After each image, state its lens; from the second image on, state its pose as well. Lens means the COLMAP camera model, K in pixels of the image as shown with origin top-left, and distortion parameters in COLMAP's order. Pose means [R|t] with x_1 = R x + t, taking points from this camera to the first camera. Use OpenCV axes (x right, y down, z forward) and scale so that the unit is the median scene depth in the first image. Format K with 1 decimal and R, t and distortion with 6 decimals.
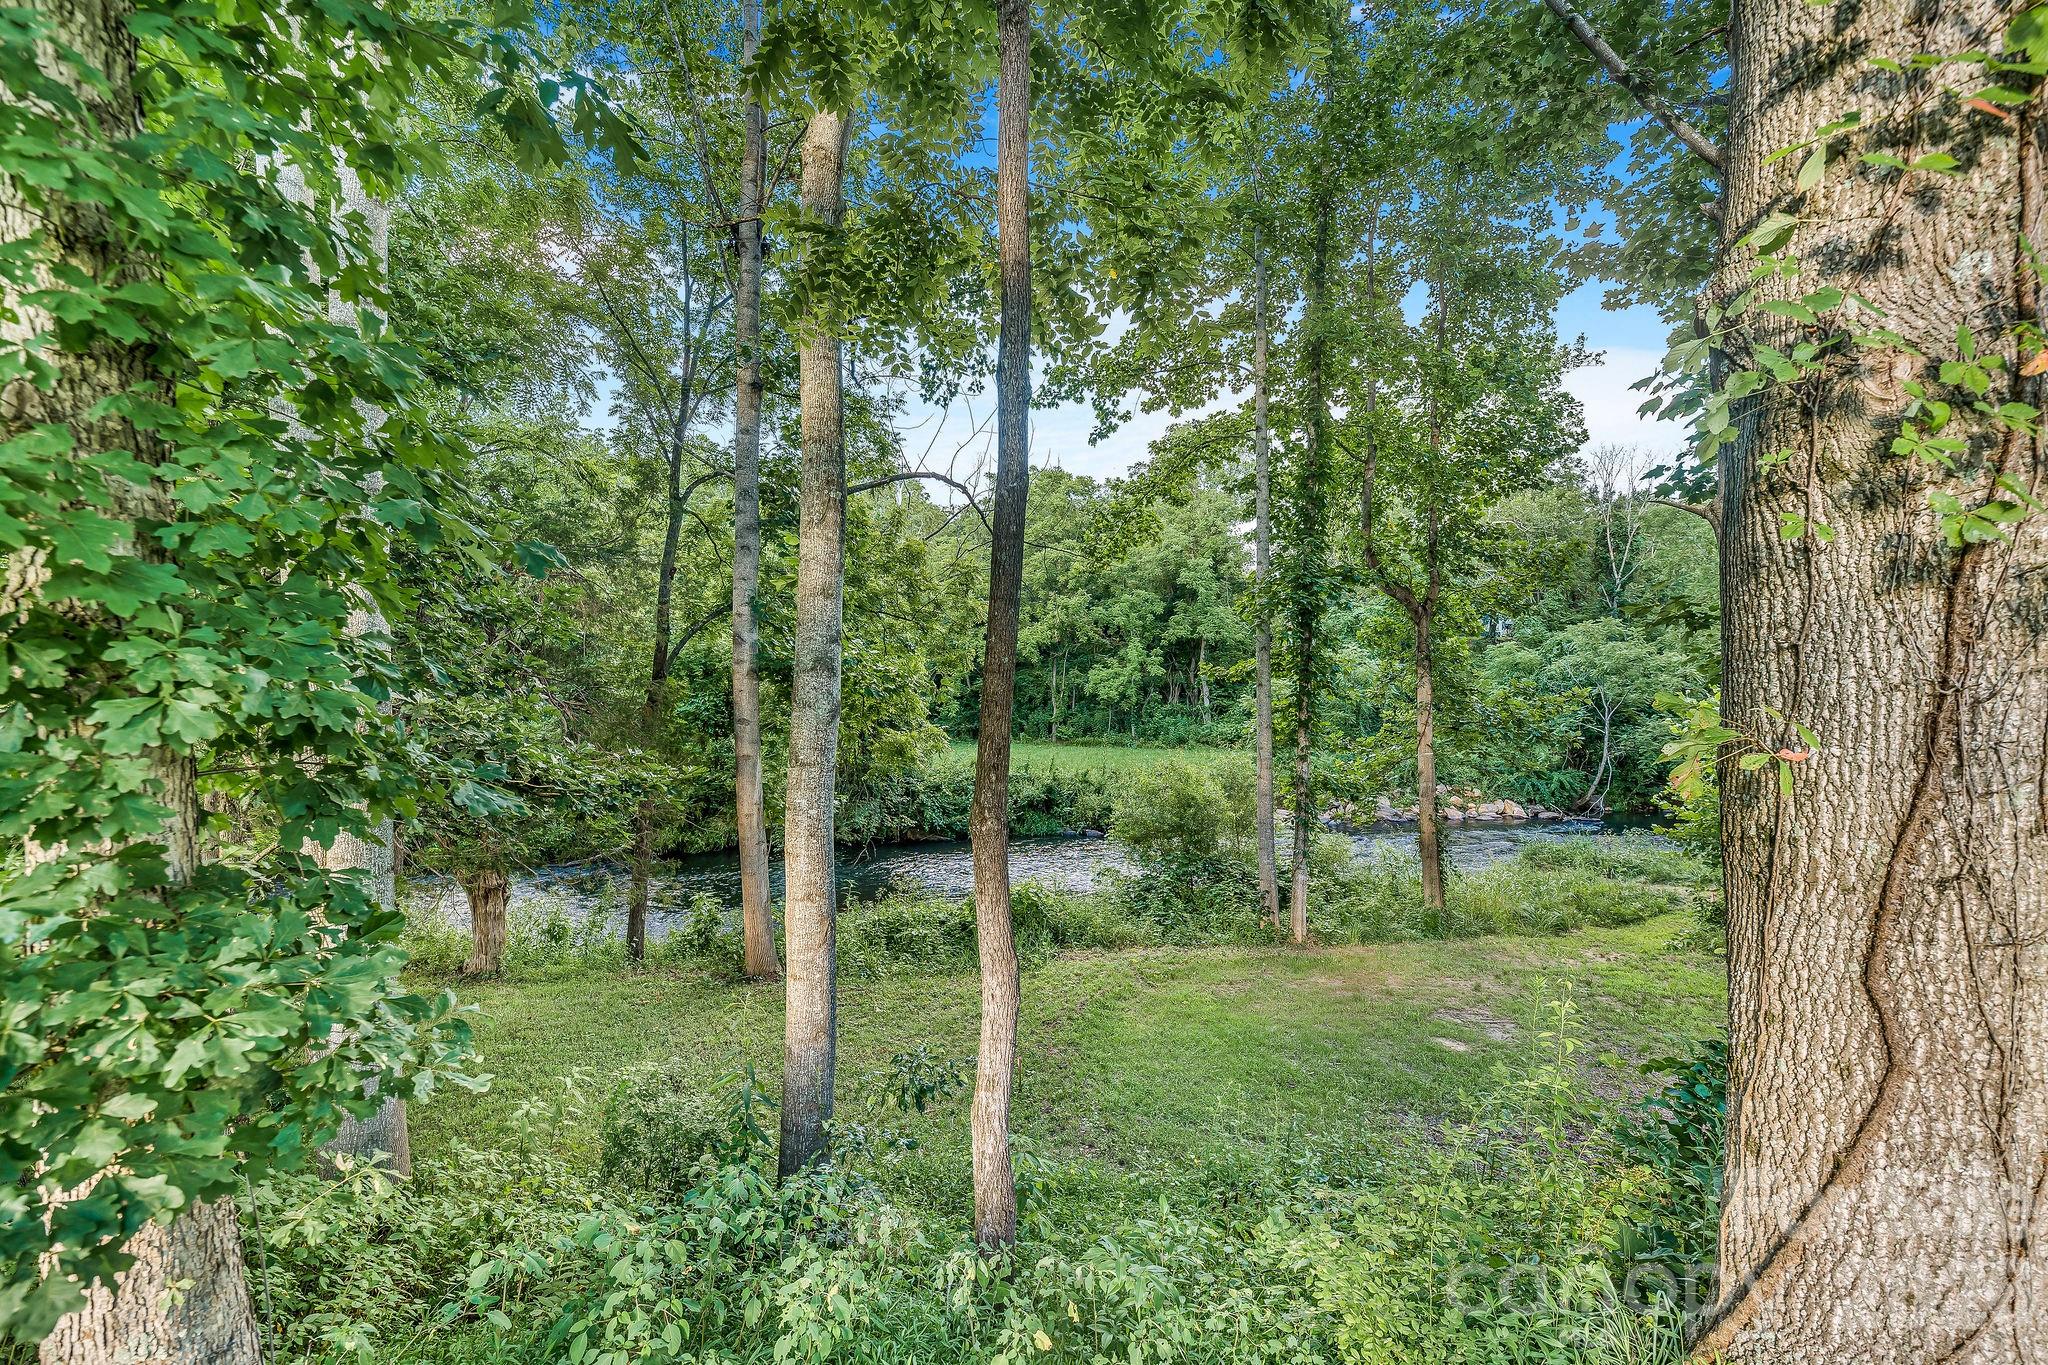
lens RADIAL K [[853.0, 0, 1020.9], [0, 853.0, 684.7], [0, 0, 1]] dist [-0.001240, -0.001455]
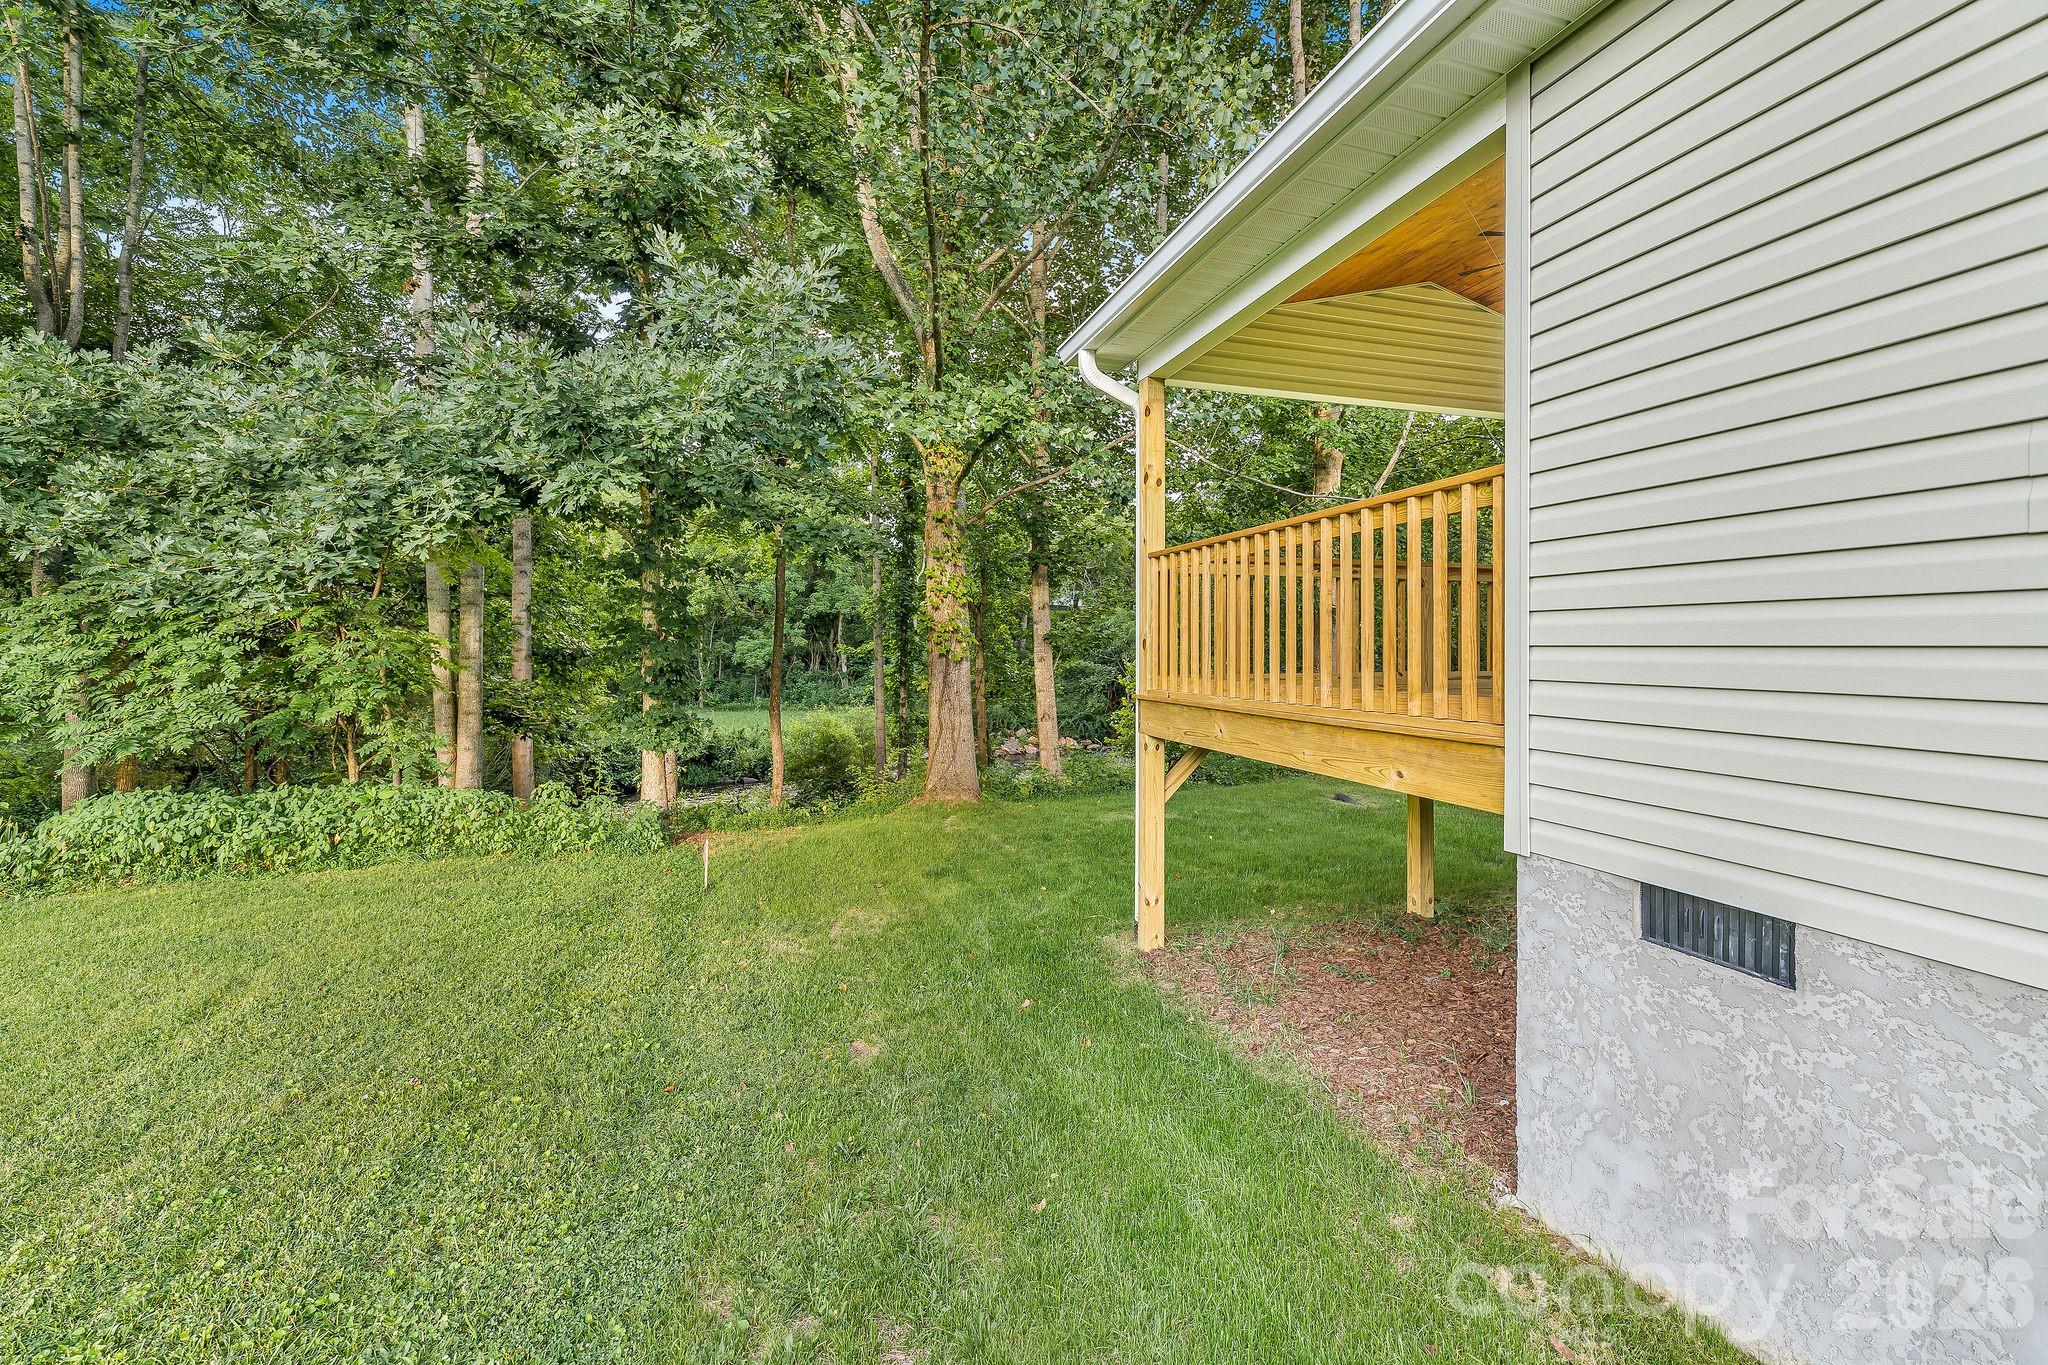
lens RADIAL K [[853.0, 0, 1028.2], [0, 853.0, 650.6], [0, 0, 1]] dist [-0.001240, -0.001455]
pose [[0.910762, -0.009085, 0.412832, -0.032270], [0.008455, 0.999959, 0.003352, -0.005482], [-0.412845, 0.000437, 0.910801, -0.157482]]
